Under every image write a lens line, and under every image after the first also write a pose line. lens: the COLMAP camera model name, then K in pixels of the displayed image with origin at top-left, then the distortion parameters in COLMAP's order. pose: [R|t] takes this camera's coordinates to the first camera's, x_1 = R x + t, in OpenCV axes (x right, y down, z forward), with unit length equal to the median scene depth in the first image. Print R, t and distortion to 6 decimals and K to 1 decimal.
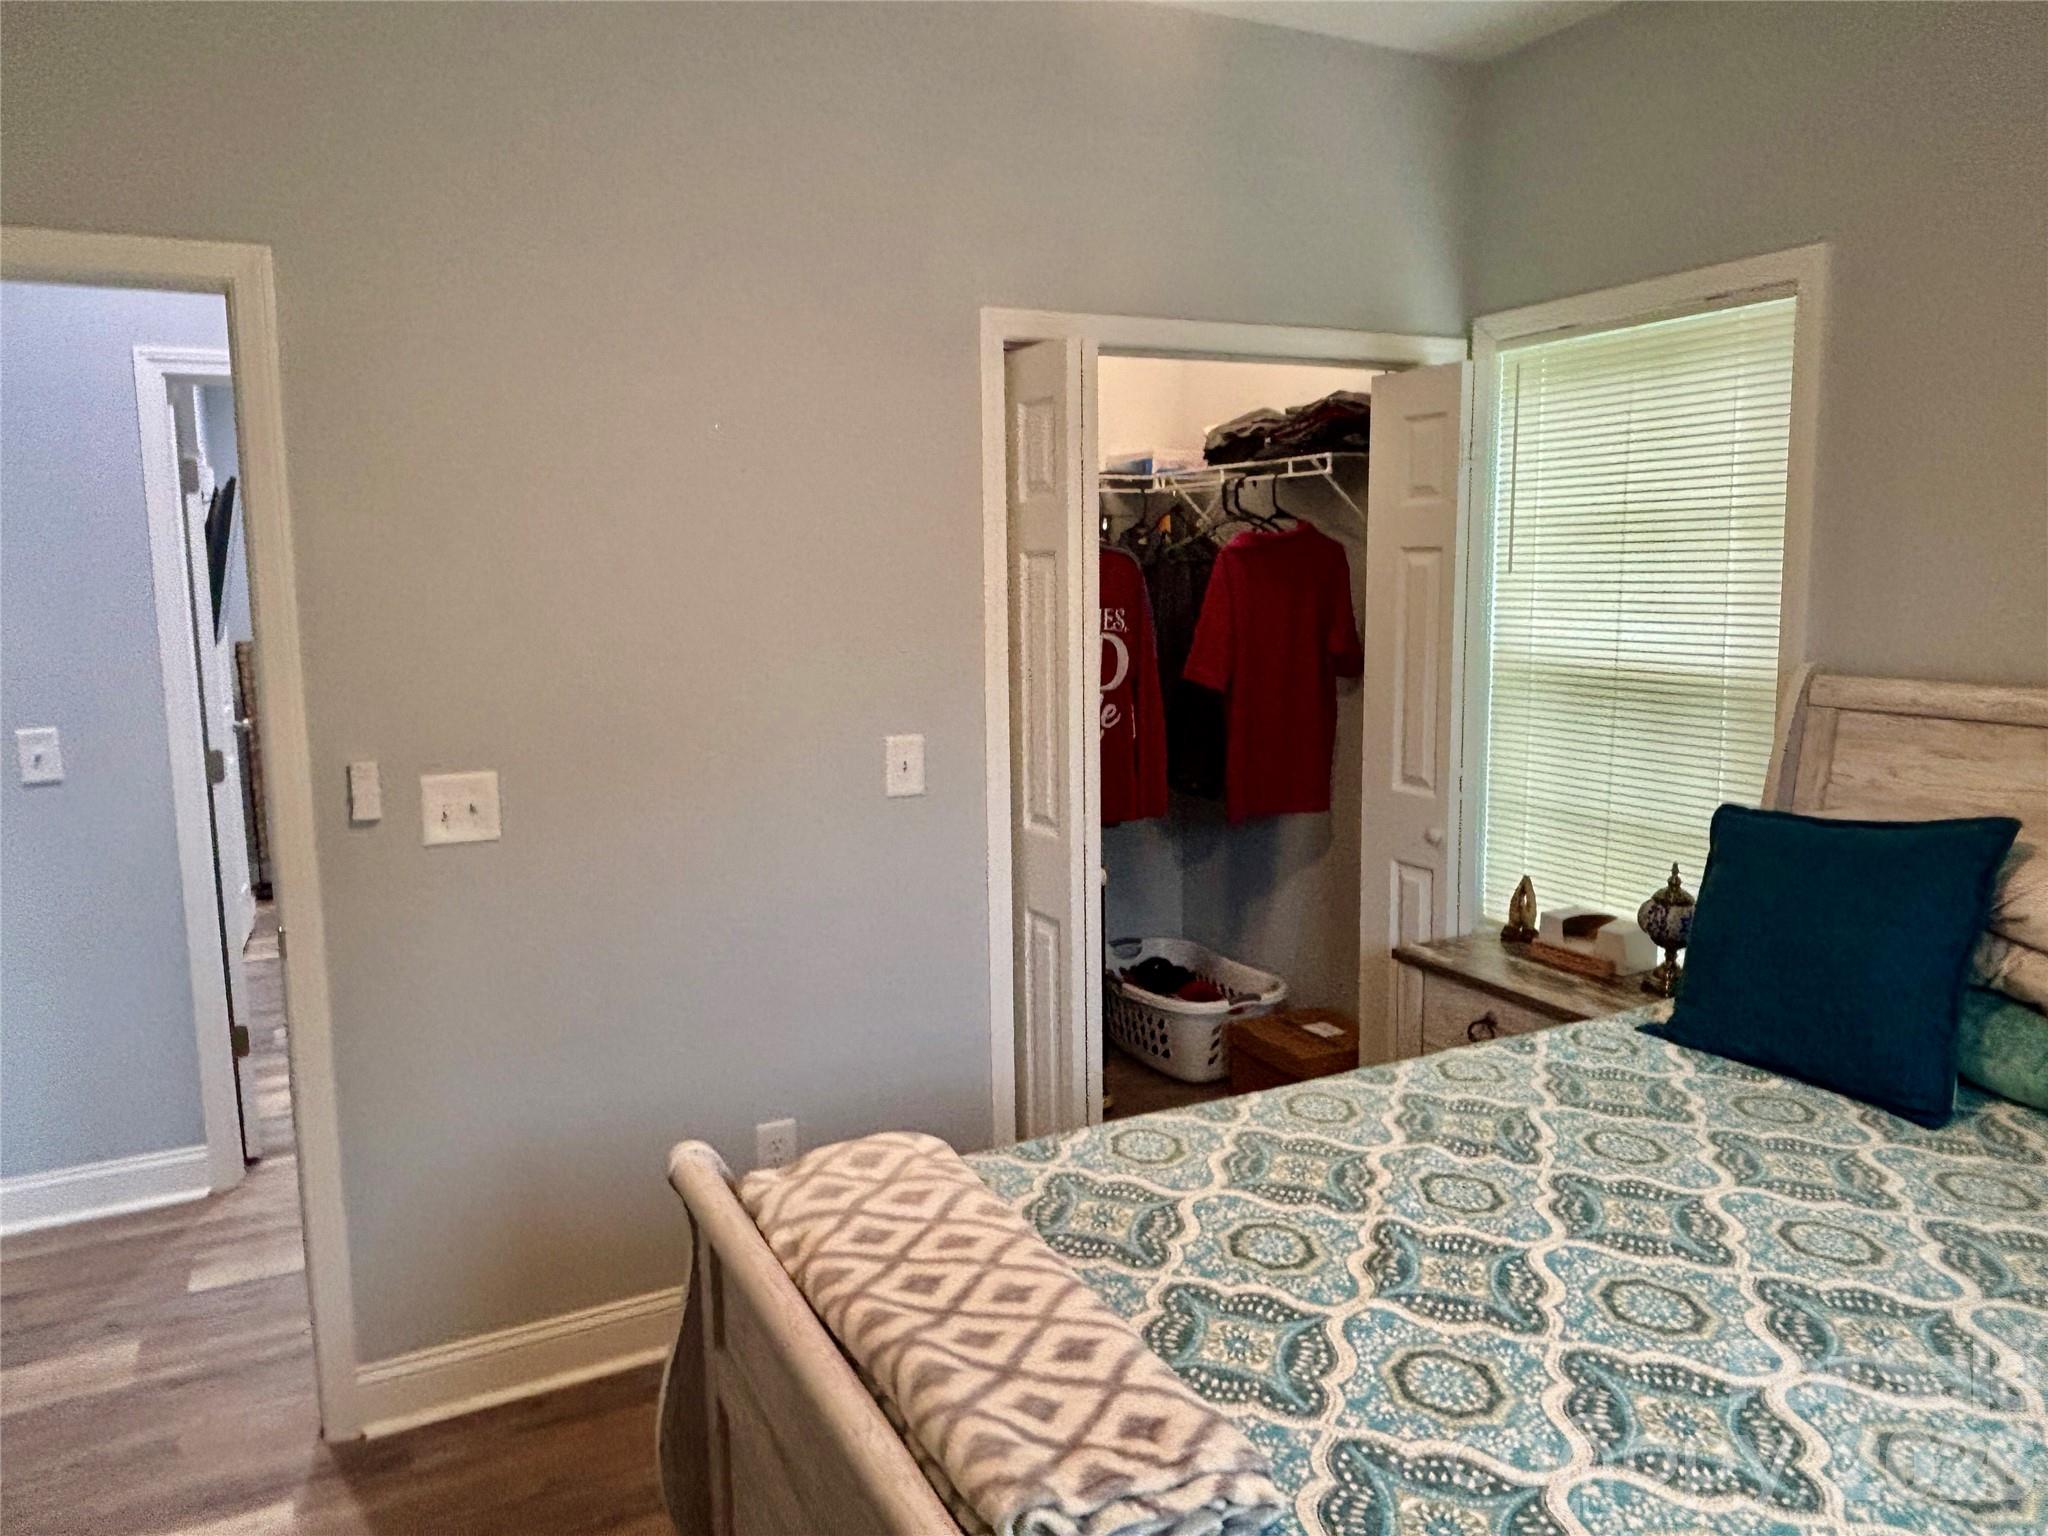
lens RADIAL K [[1379.7, 0, 1010.2], [0, 1379.7, 768.8], [0, 0, 1]] dist [0.008100, -0.016469]
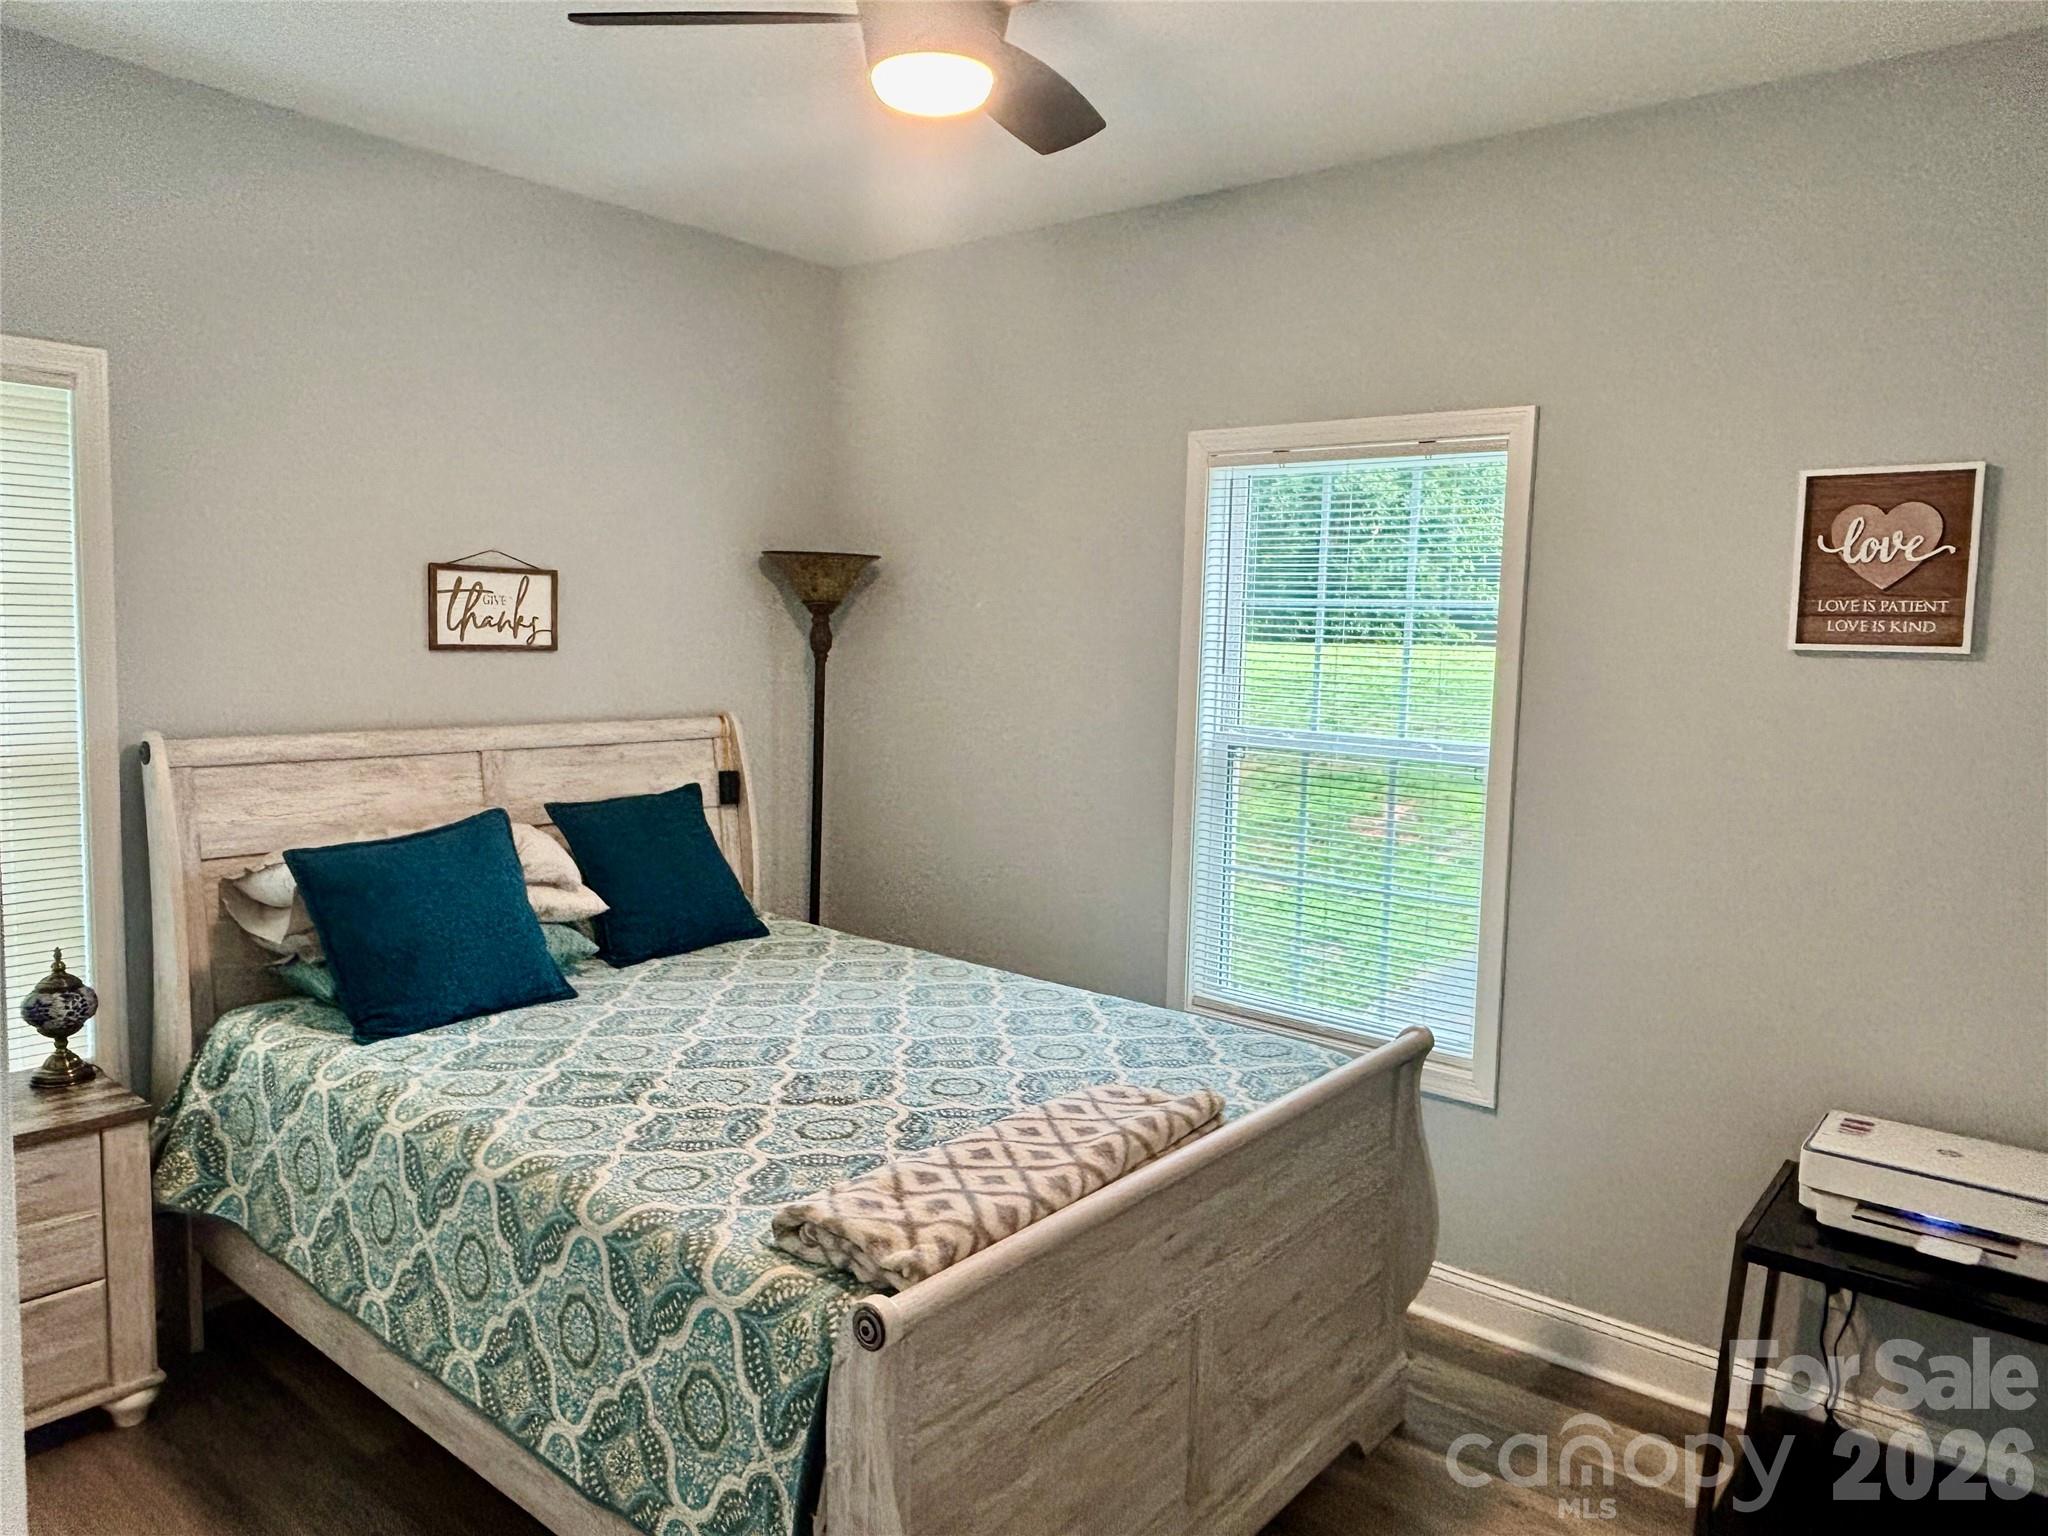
lens RADIAL K [[1379.7, 0, 1012.5], [0, 1379.7, 764.9], [0, 0, 1]] dist [0.008100, -0.016469]
pose [[-0.421824, -0.084539, 0.902728, -0.915299], [0.111207, 0.983302, 0.144049, -0.170051], [-0.899832, 0.161153, -0.405379, 1.062281]]
